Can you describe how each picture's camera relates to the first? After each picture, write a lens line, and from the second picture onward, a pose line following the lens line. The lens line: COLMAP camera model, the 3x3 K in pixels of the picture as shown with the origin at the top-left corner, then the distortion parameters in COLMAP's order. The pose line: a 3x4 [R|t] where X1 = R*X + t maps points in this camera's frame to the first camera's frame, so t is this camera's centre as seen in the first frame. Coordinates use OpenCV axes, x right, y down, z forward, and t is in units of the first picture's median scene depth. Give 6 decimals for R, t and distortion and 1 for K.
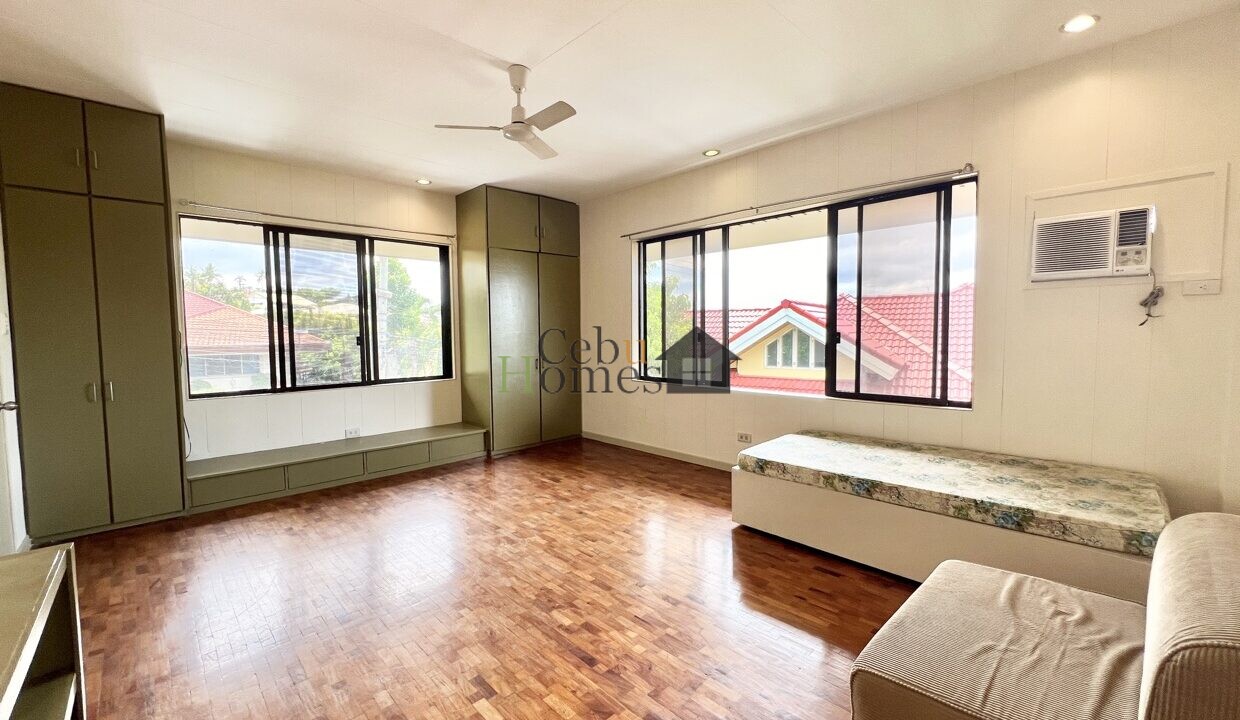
lens RADIAL K [[498.7, 0, 618.4], [0, 498.7, 360.9], [0, 0, 1]] dist [-0.001146, 0.000057]
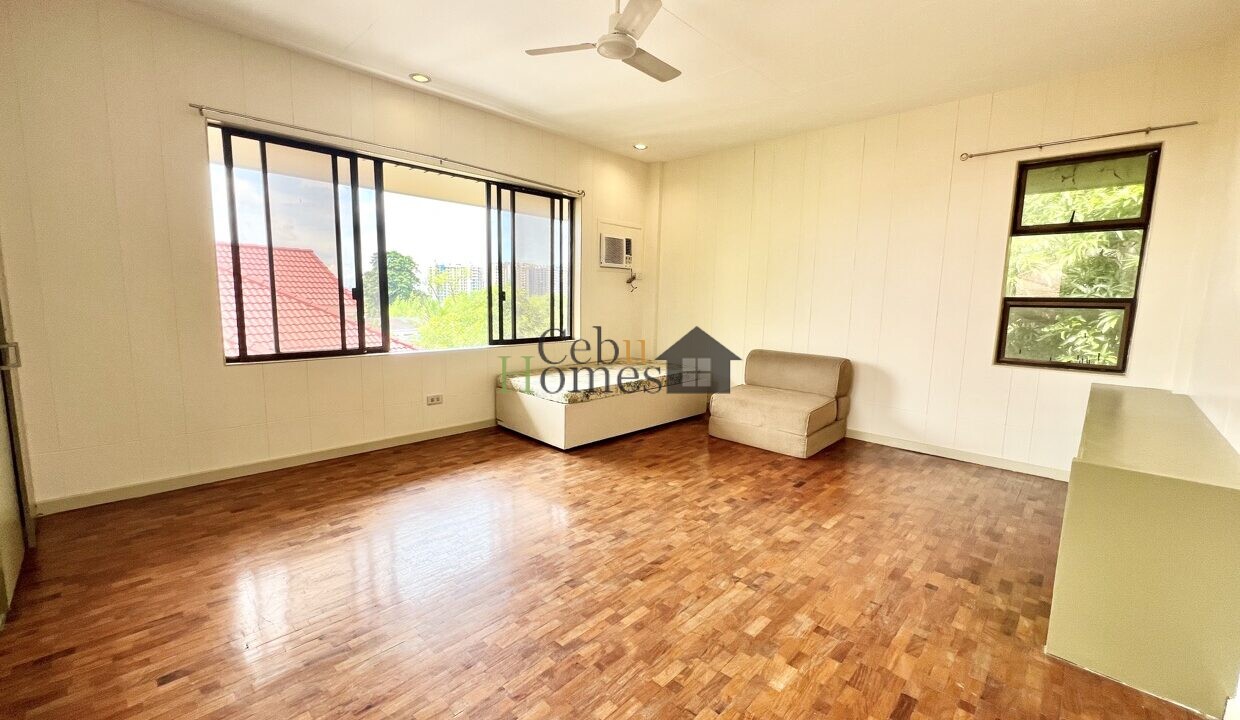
lens RADIAL K [[498.7, 0, 617.6], [0, 498.7, 359.7], [0, 0, 1]] dist [-0.001146, 0.000057]
pose [[-0.048435, -0.119176, 0.991691, -0.867276], [0.039203, 0.991865, 0.121111, -0.030497], [-0.998057, 0.044743, -0.043369, 0.842031]]
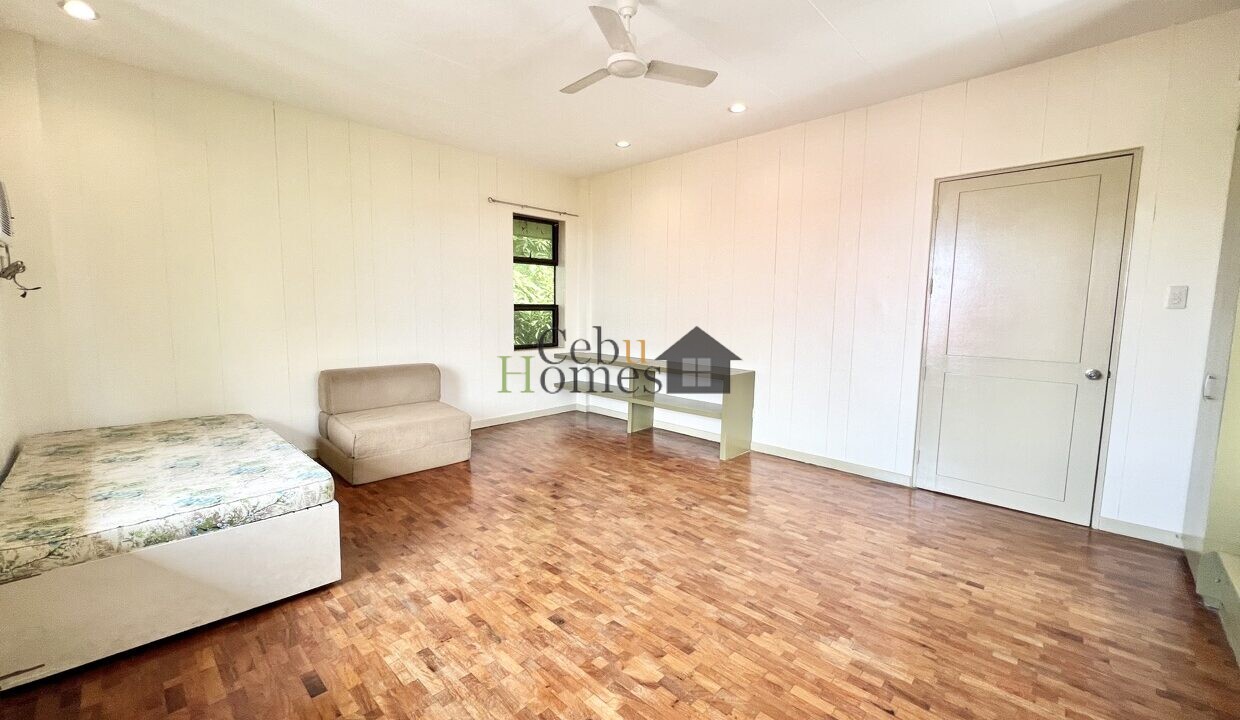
lens RADIAL K [[495.1, 0, 617.9], [0, 495.1, 361.0], [0, 0, 1]] dist [-0.001393, 0.000246]
pose [[-0.999326, 0.004566, -0.036435, -0.121355], [-0.001649, 0.985656, 0.168756, -0.087207], [0.036683, 0.168703, -0.984984, 1.511931]]
